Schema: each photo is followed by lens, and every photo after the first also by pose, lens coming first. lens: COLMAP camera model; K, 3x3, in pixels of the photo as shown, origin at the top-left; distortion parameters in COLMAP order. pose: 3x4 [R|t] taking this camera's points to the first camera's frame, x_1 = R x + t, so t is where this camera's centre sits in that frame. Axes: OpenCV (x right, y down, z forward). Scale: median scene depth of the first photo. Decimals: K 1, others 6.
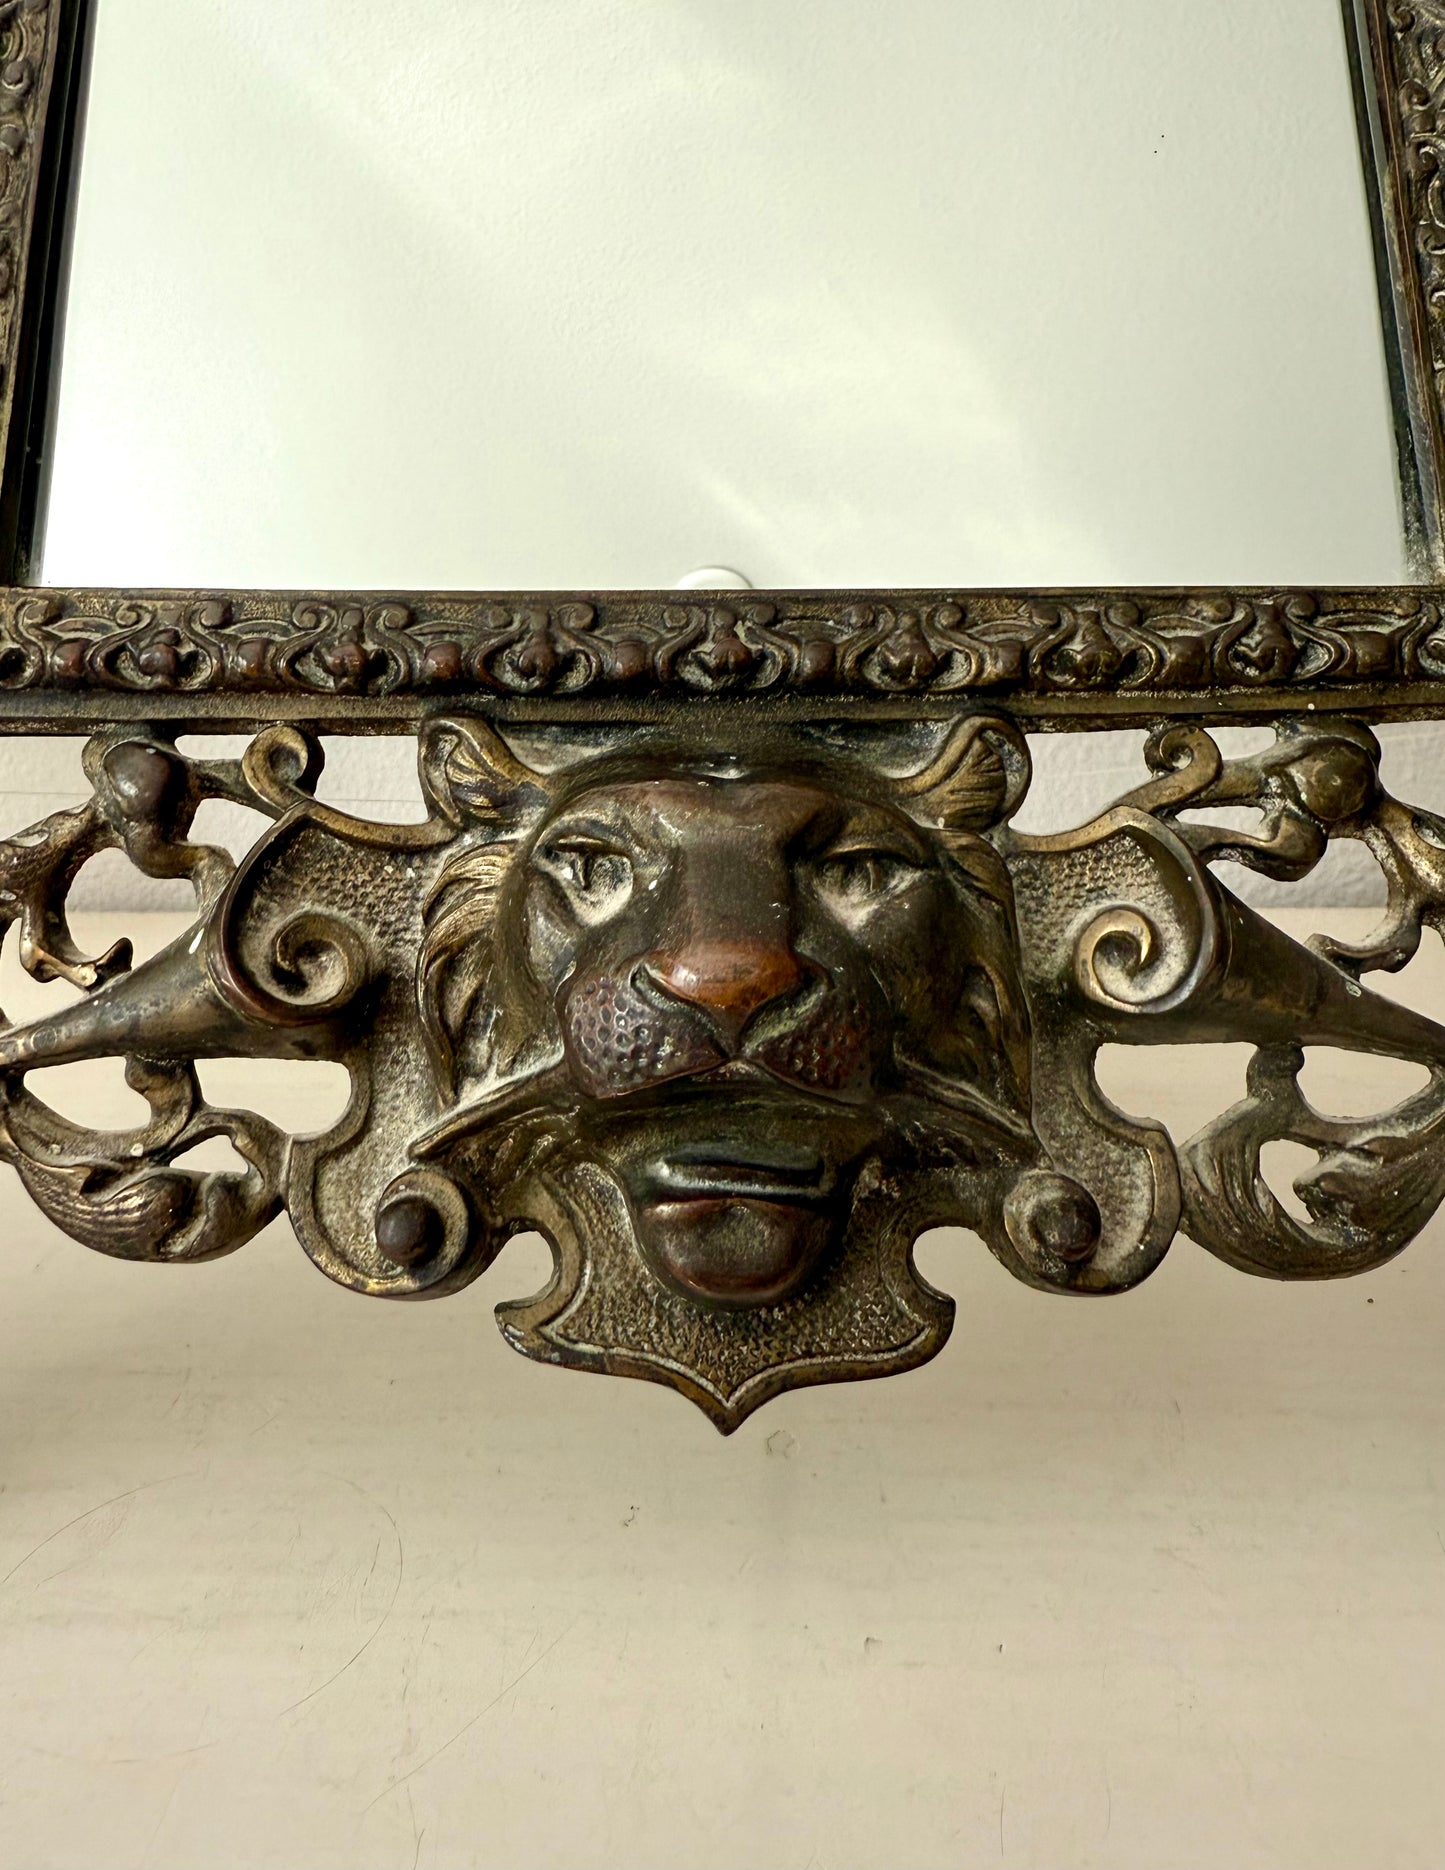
lens RADIAL K [[1413.5, 0, 721.9], [0, 1413.5, 780.4], [0, 0, 1]] dist [0.006063, 0.001807]
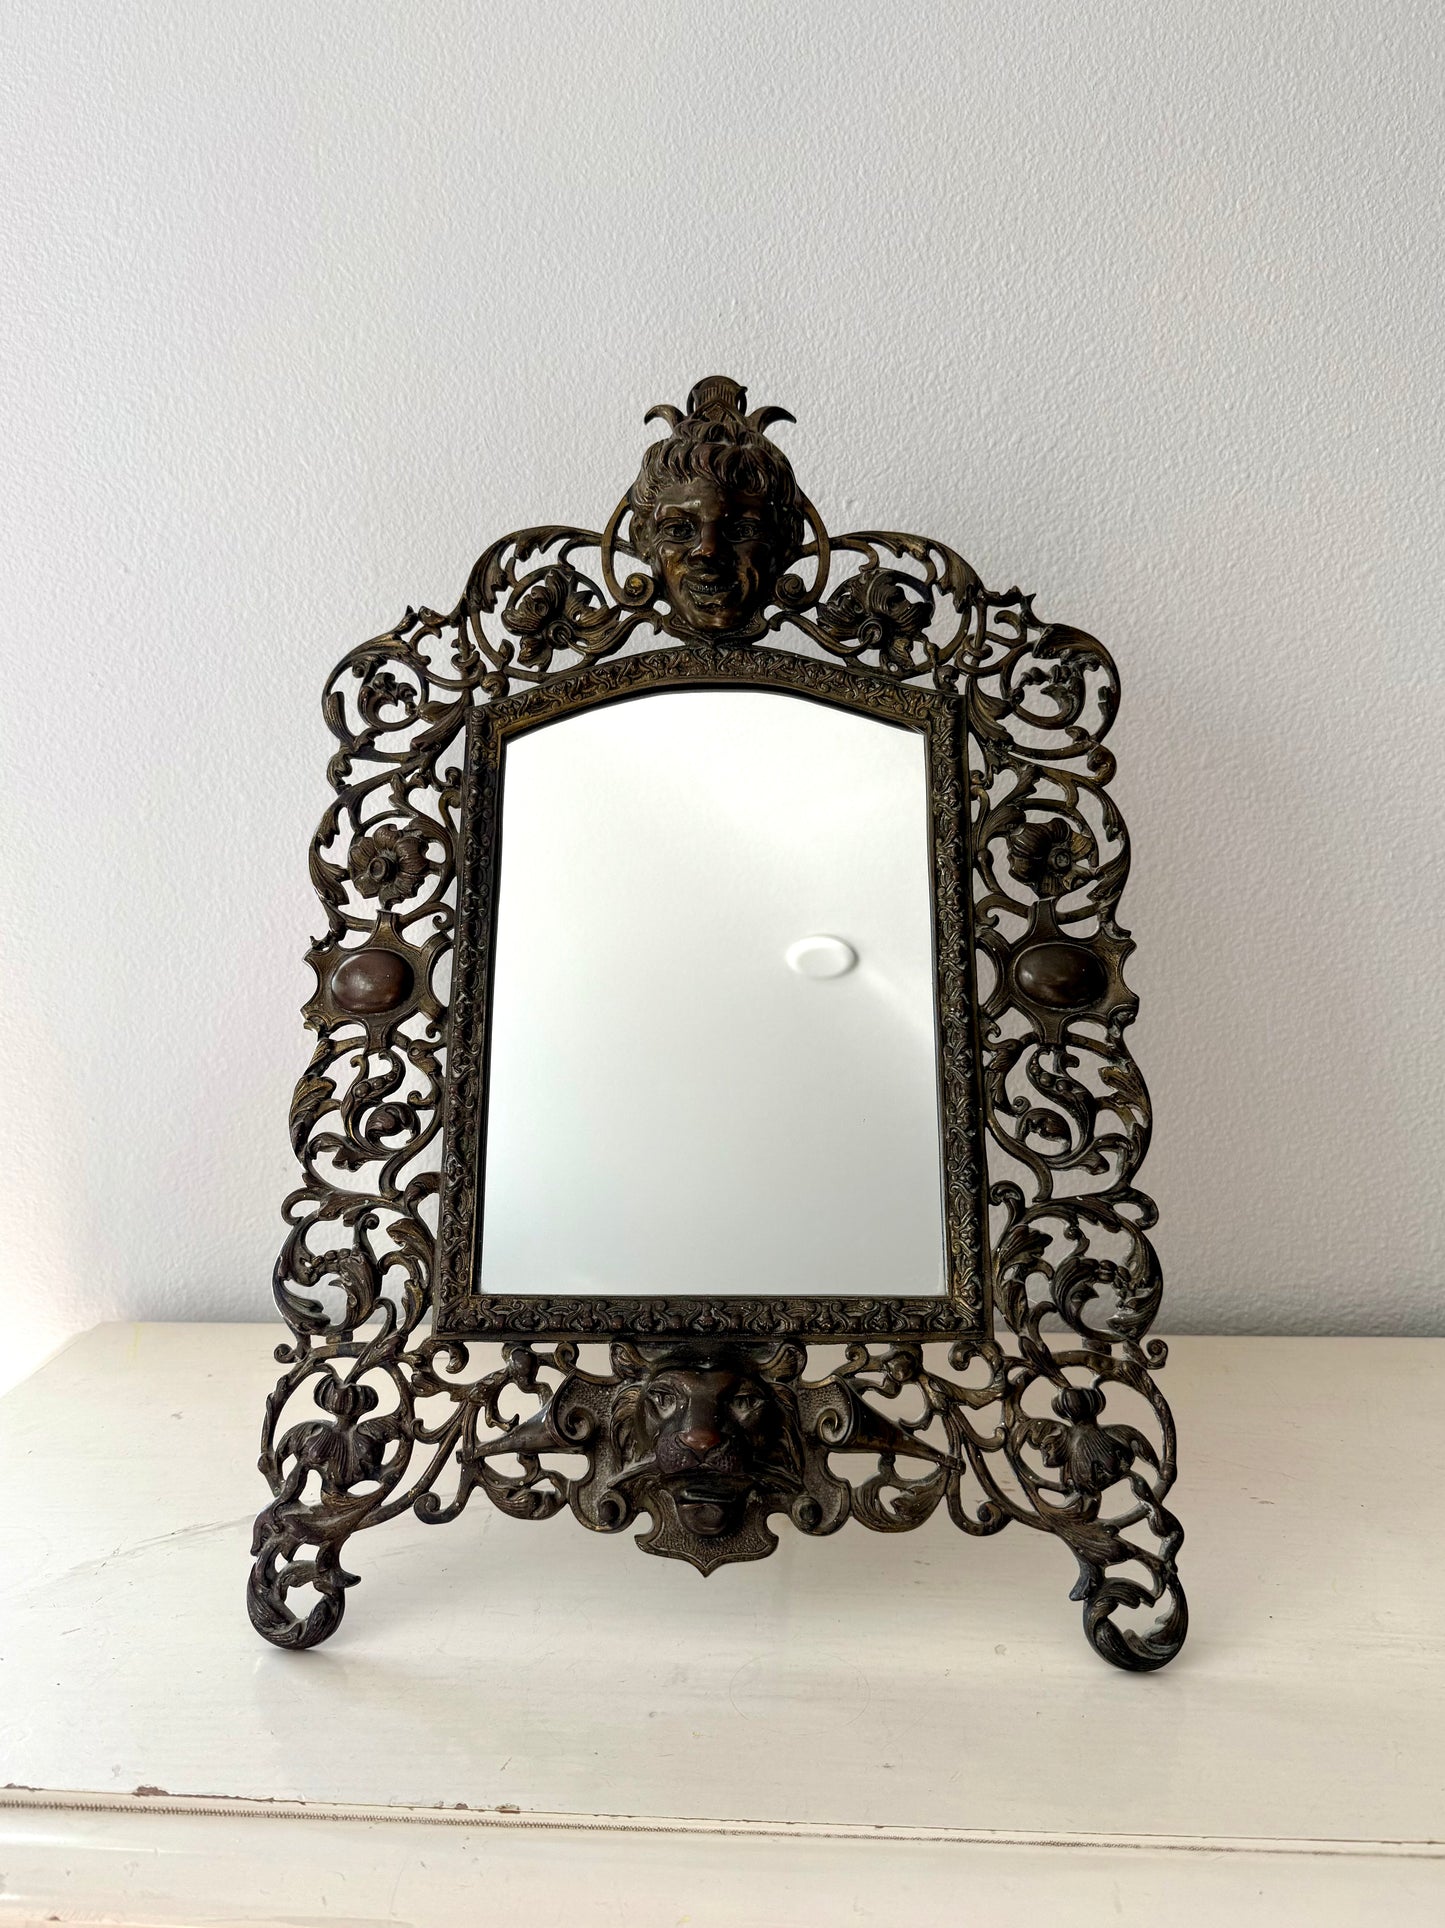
lens RADIAL K [[1431.4, 0, 722.5], [0, 1431.4, 964.0], [0, 0, 1]] dist [0.199647, -0.498098]
pose [[0.997746, -0.005781, -0.066850, 0.258151], [0.002909, 0.999072, -0.042972, -0.751406], [0.067037, 0.042681, 0.996837, -2.252361]]
